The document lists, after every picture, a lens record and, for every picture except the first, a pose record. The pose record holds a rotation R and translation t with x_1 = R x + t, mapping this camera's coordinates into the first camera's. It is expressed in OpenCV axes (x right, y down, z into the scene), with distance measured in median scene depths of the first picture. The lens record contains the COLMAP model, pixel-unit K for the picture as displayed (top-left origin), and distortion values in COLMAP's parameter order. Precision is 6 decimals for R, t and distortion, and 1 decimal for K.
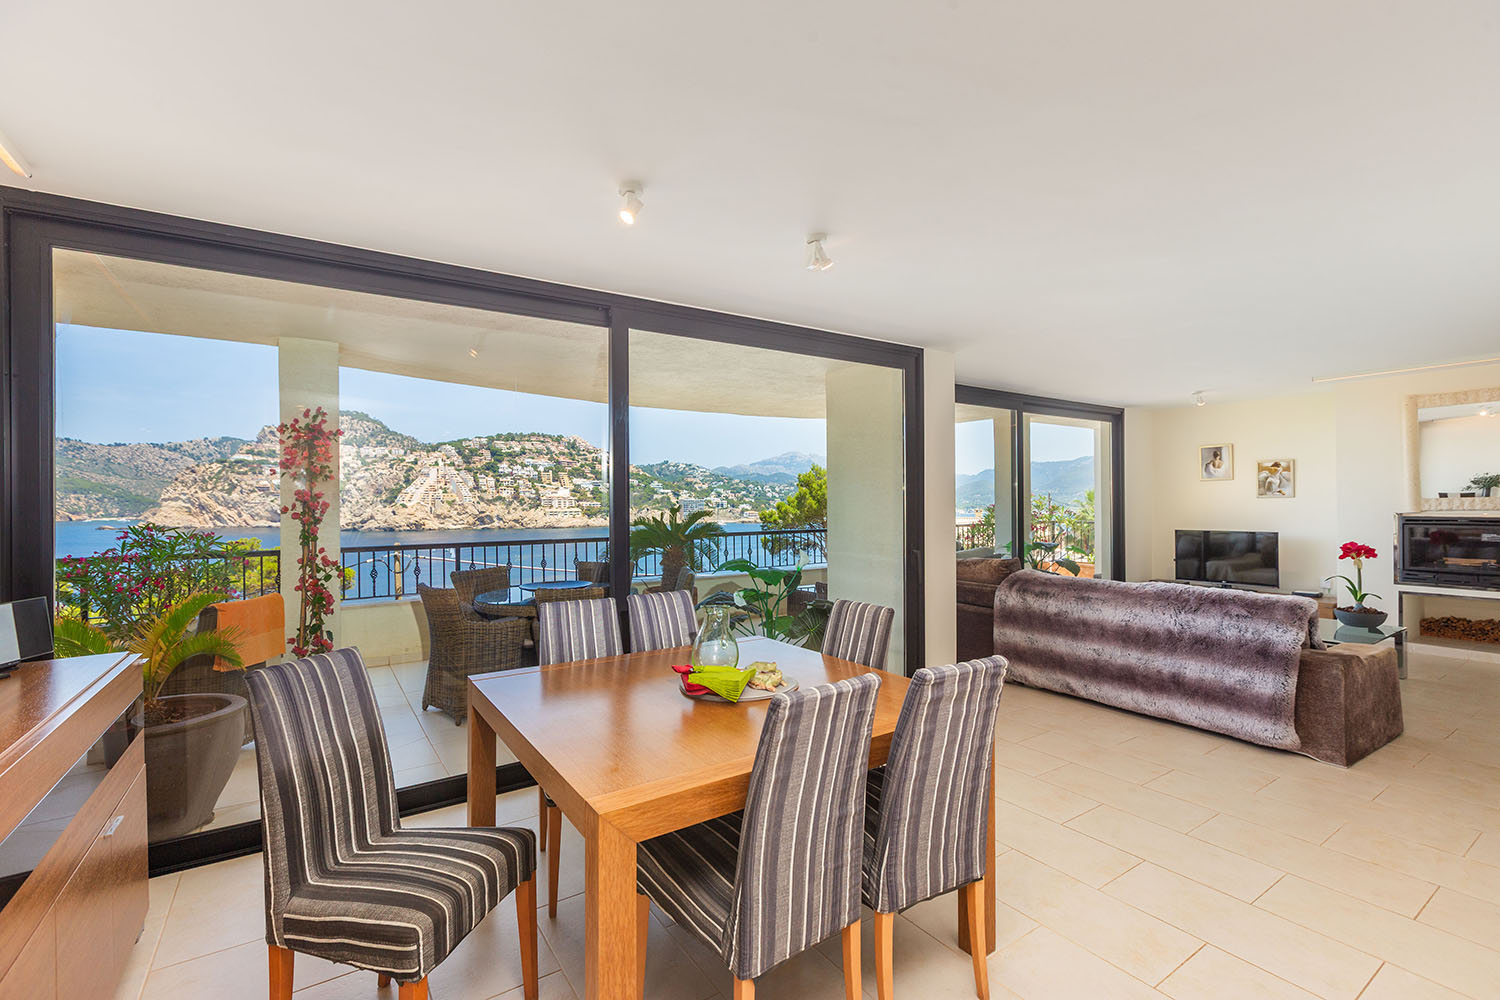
lens RADIAL K [[661.1, 0, 750.0], [0, 661.1, 500.0], [0, 0, 1]] dist [-0.000831, -0.000288]
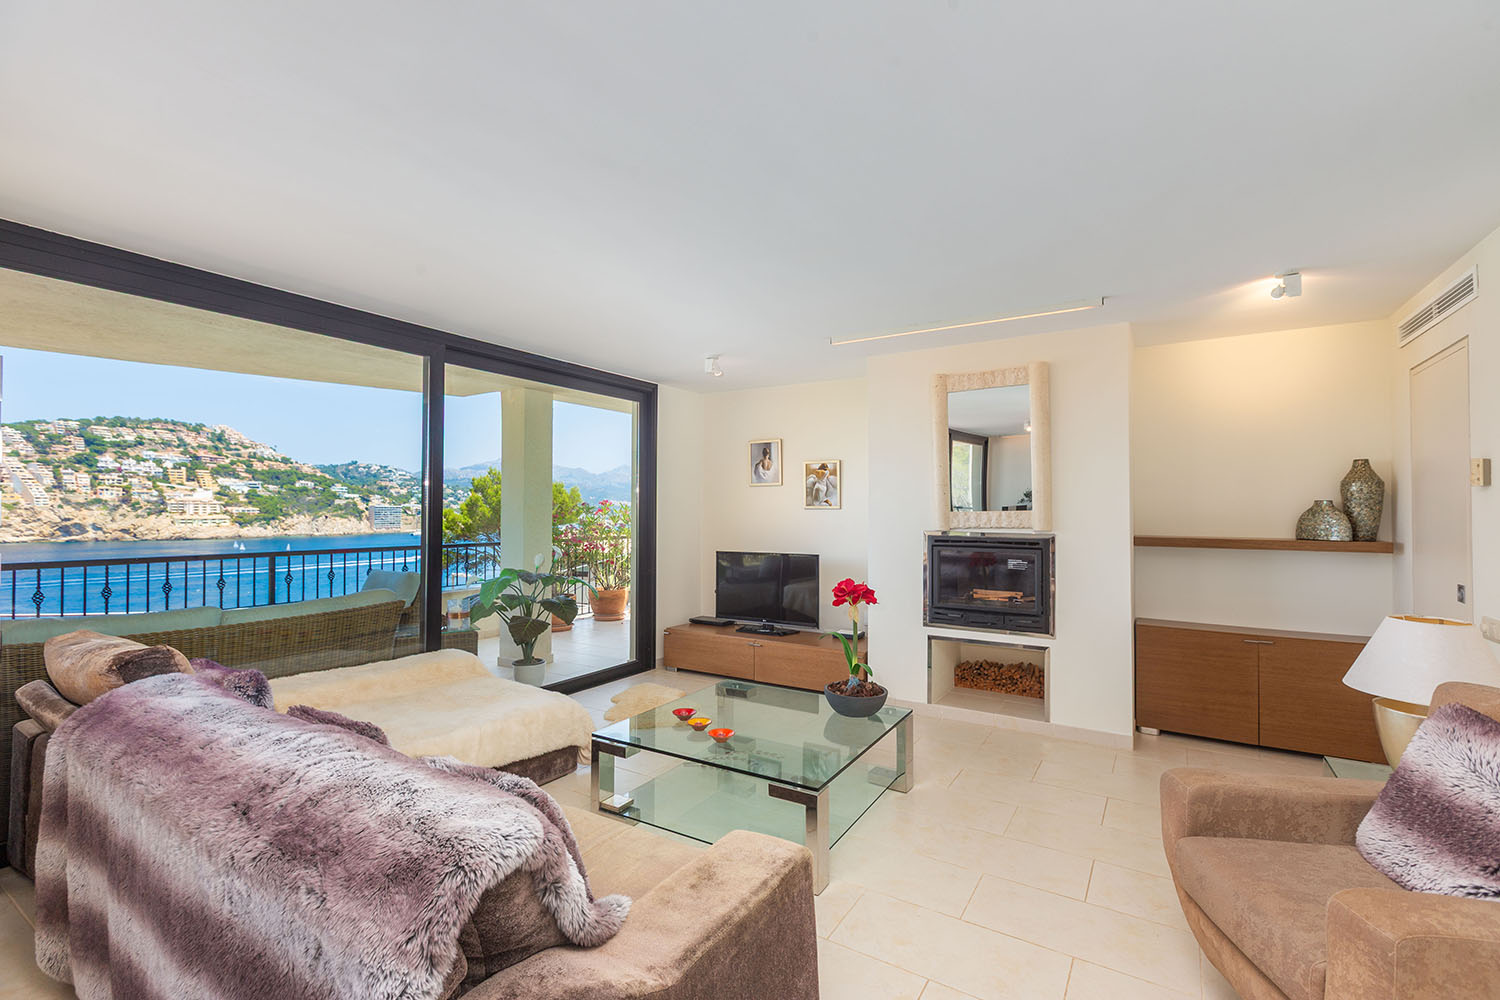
lens RADIAL K [[661.1, 0, 750.0], [0, 661.1, 500.0], [0, 0, 1]] dist [-0.000831, -0.000288]
pose [[0.913709, 0.015733, 0.406065, 0.395506], [-0.010357, 0.999827, -0.015434, -0.001453], [-0.406238, 0.009896, 0.913714, 0.318980]]
